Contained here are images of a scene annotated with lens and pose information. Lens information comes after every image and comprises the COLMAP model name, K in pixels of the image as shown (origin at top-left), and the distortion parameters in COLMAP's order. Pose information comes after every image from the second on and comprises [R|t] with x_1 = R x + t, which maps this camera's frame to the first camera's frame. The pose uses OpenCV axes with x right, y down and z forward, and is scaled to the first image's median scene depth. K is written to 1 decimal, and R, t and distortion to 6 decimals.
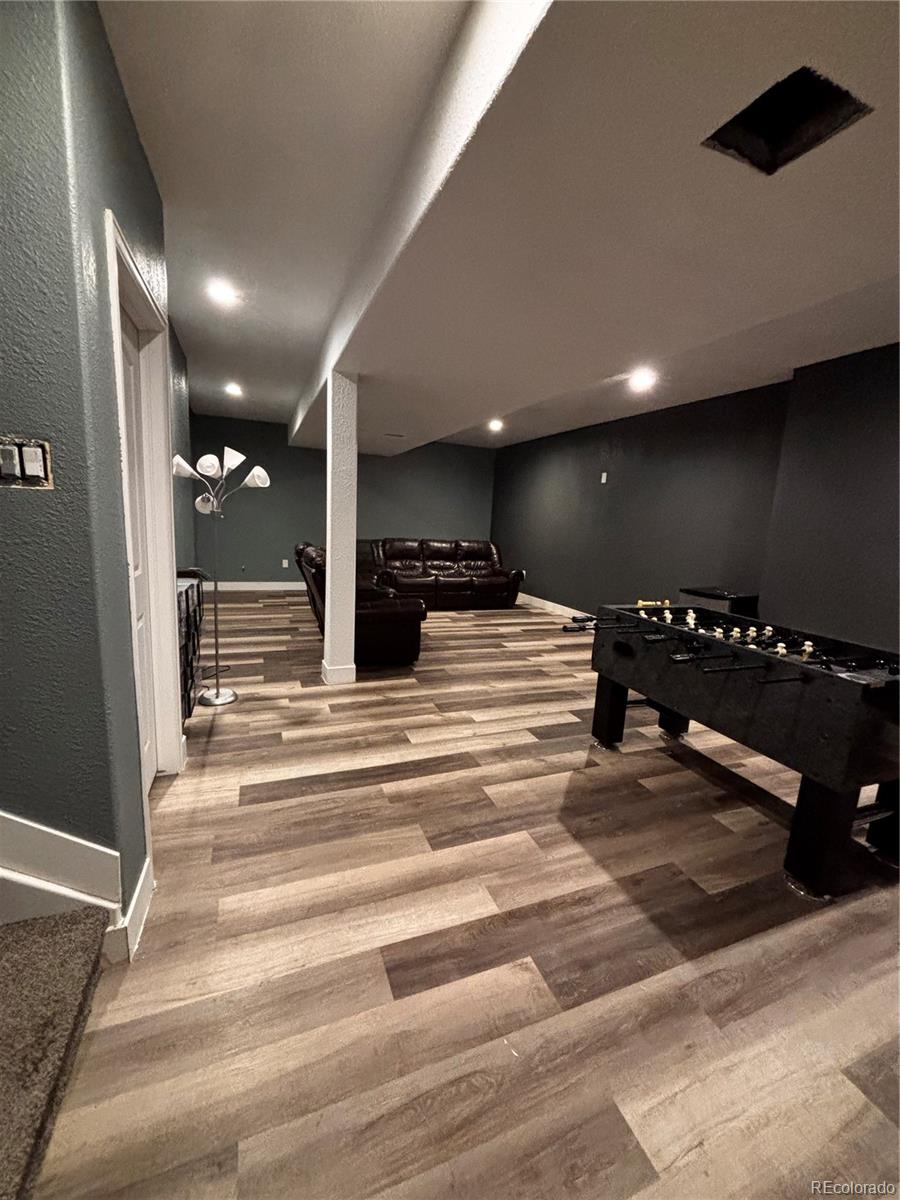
lens RADIAL K [[478.3, 0, 446.7], [0, 478.3, 597.2], [0, 0, 1]] dist [0.009815, 0.000162]
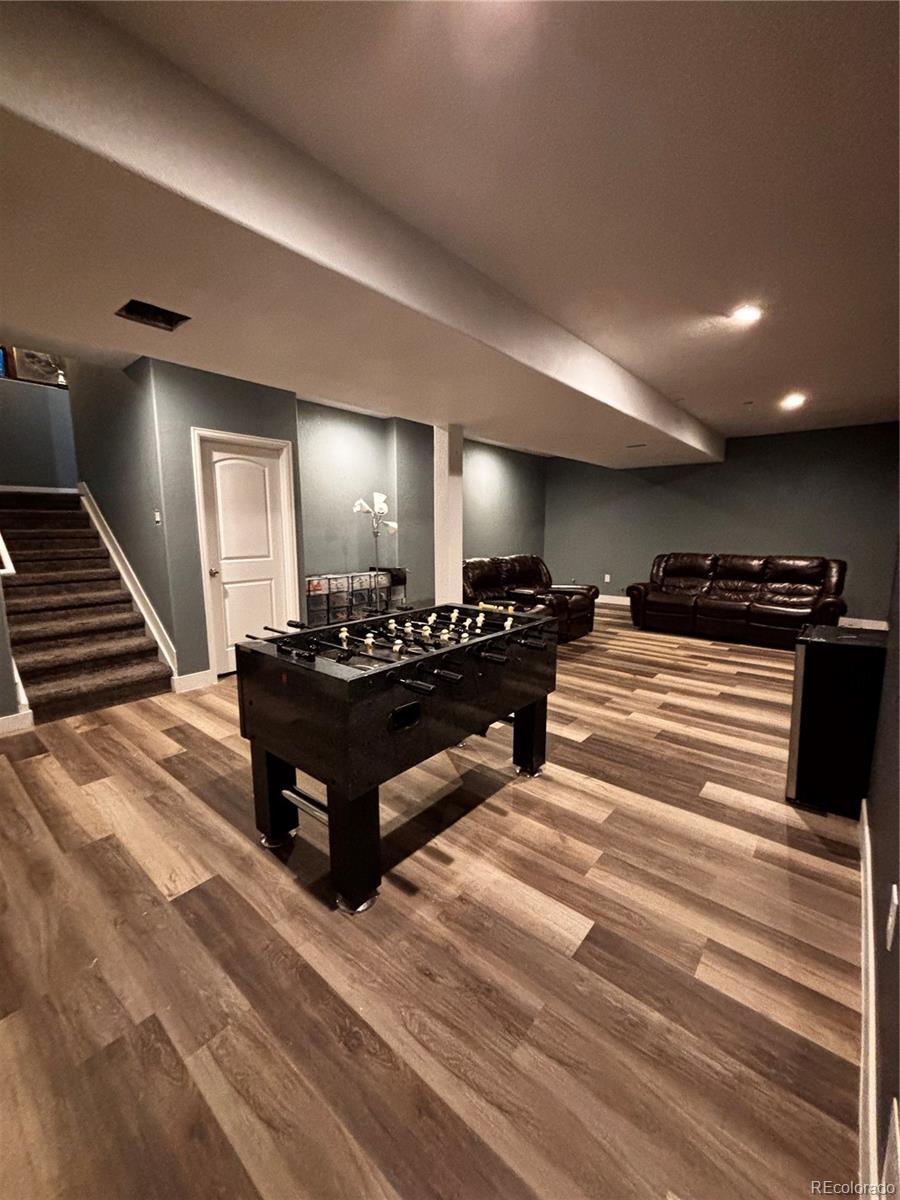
lens RADIAL K [[478.3, 0, 446.7], [0, 478.3, 597.2], [0, 0, 1]] dist [0.009815, 0.000162]
pose [[0.474876, 0.075140, -0.876839, 1.036637], [-0.120538, 0.992512, 0.019772, -0.012233], [0.871759, 0.096303, 0.480377, 0.413695]]
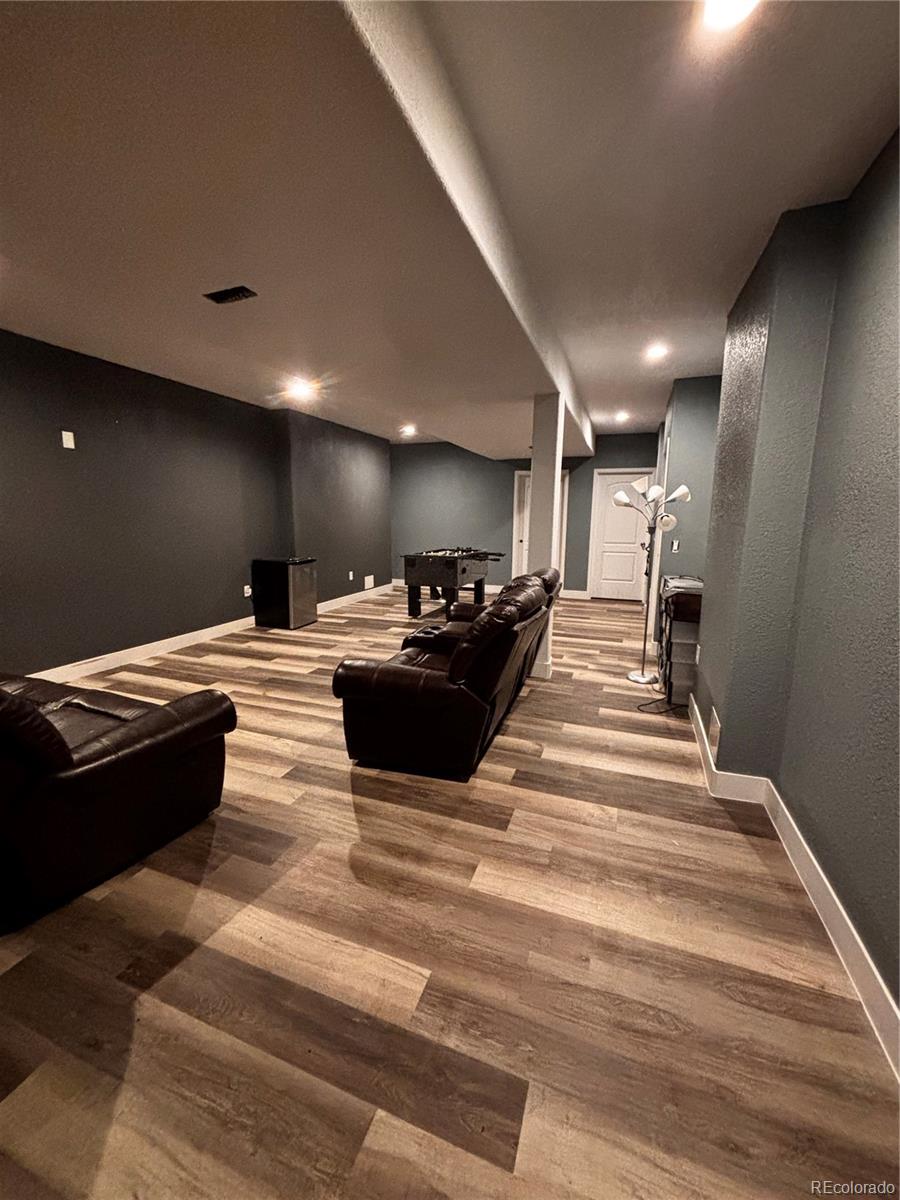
lens RADIAL K [[478.3, 0, 446.7], [0, 478.3, 597.2], [0, 0, 1]] dist [0.009815, 0.000162]
pose [[-0.742752, -0.166862, 0.648441, -0.869102], [0.070812, 0.943443, 0.323885, -0.414722], [-0.665811, 0.286484, -0.688929, 2.127867]]
